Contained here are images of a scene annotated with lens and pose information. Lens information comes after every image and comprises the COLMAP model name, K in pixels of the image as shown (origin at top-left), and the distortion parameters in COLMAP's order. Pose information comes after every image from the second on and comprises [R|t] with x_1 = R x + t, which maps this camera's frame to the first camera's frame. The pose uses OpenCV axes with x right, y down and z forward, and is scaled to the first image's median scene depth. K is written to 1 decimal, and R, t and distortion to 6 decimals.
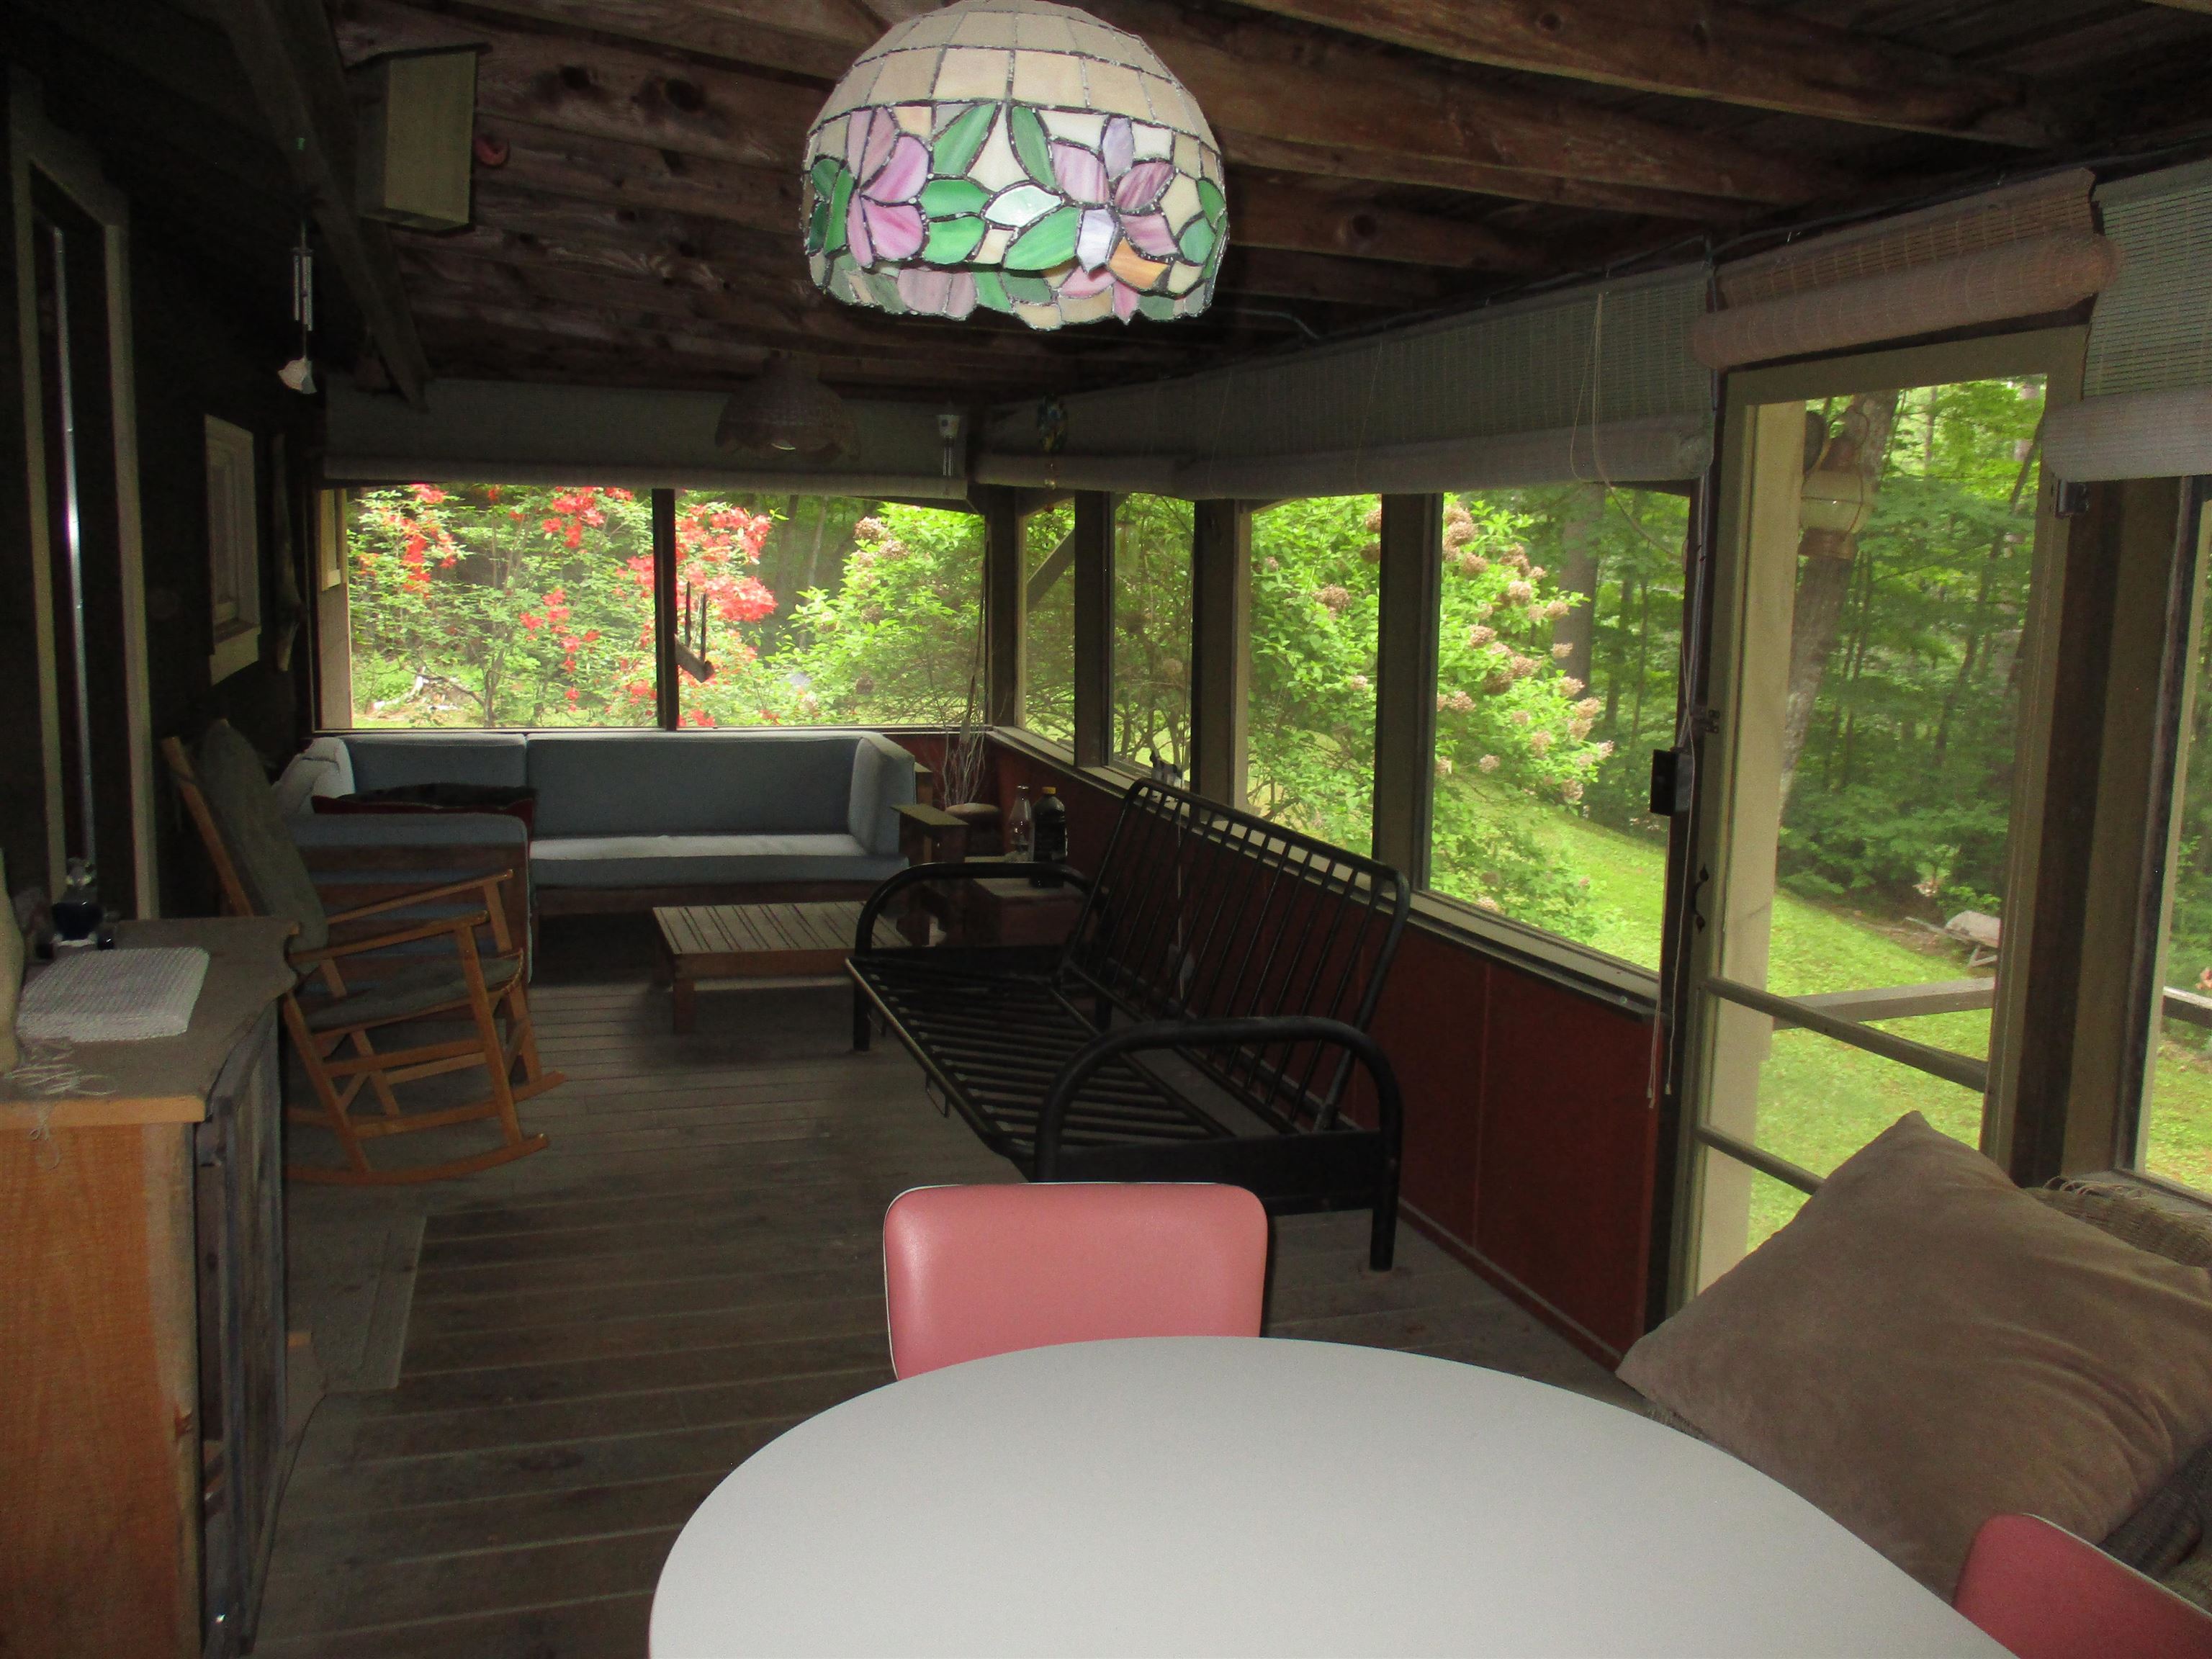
lens RADIAL K [[1861.6, 0, 1106.0], [0, 1861.6, 829.5], [0, 0, 1]] dist [-0.027782, 0.000557]
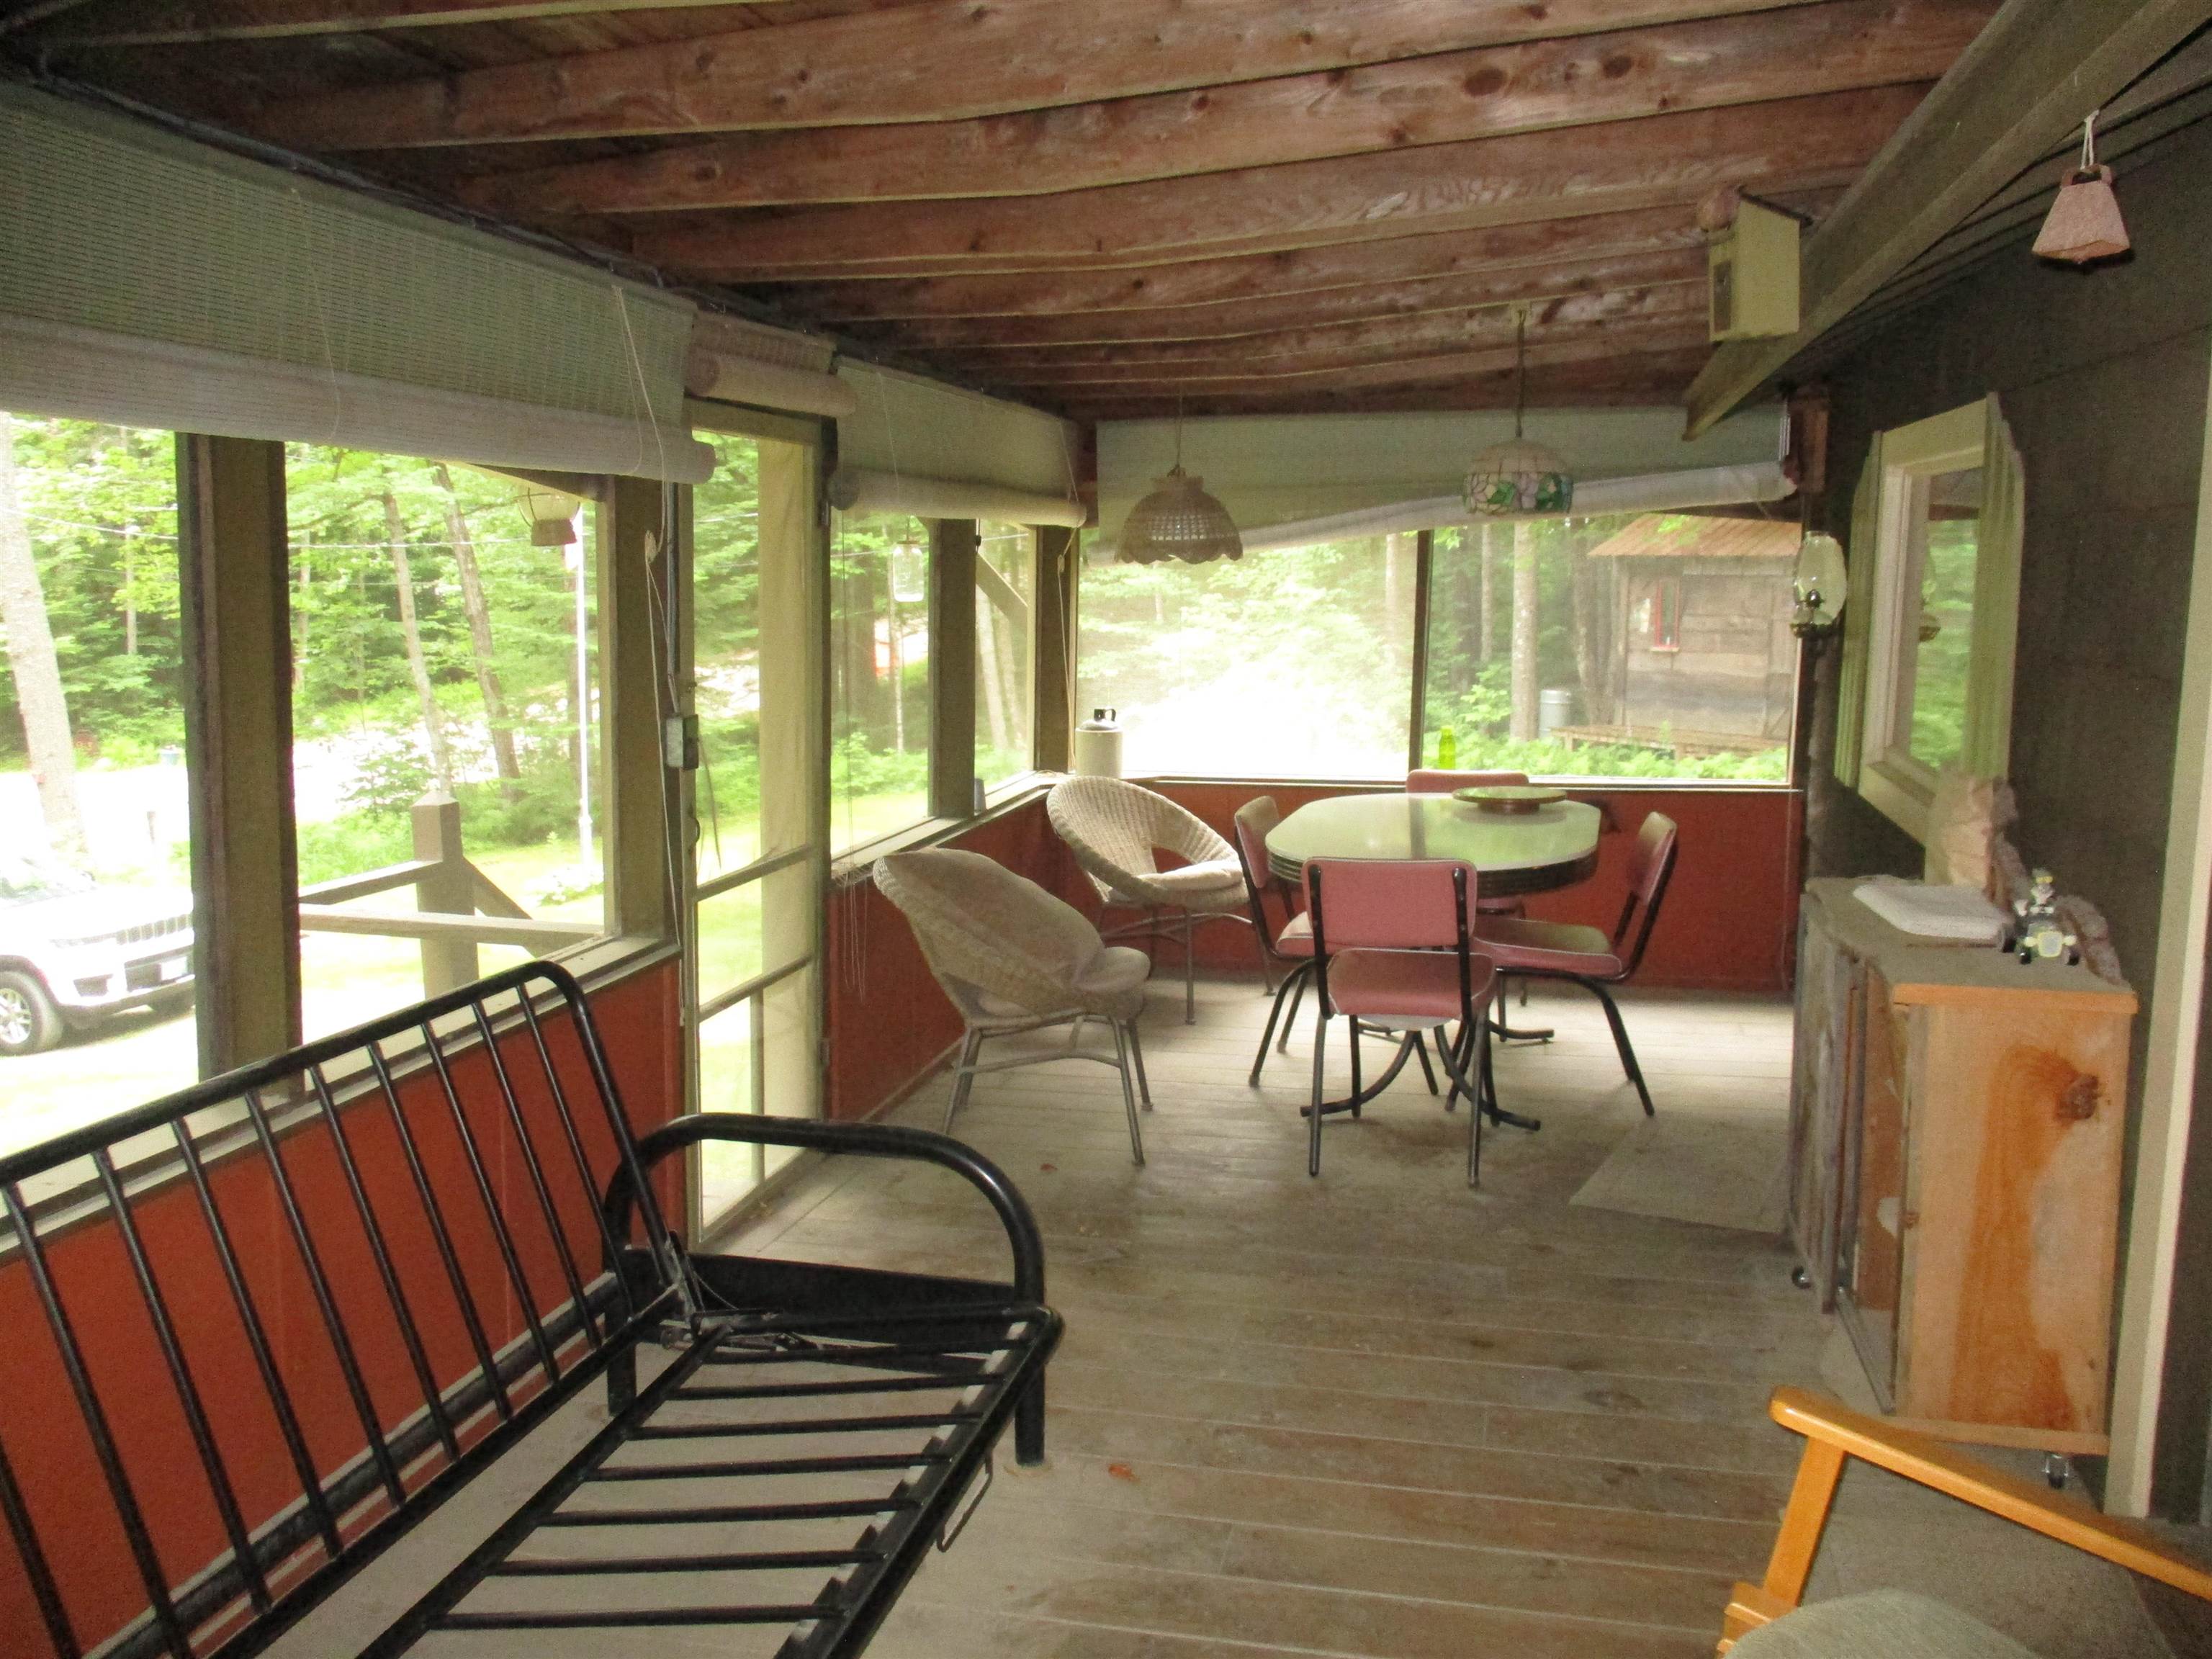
lens RADIAL K [[1861.6, 0, 1106.0], [0, 1861.6, 829.5], [0, 0, 1]] dist [-0.027782, 0.000557]
pose [[-0.865594, -0.108872, 0.488768, -0.408141], [0.035586, 0.960236, 0.276912, -0.229209], [-0.499481, 0.257086, -0.827300, 1.491659]]
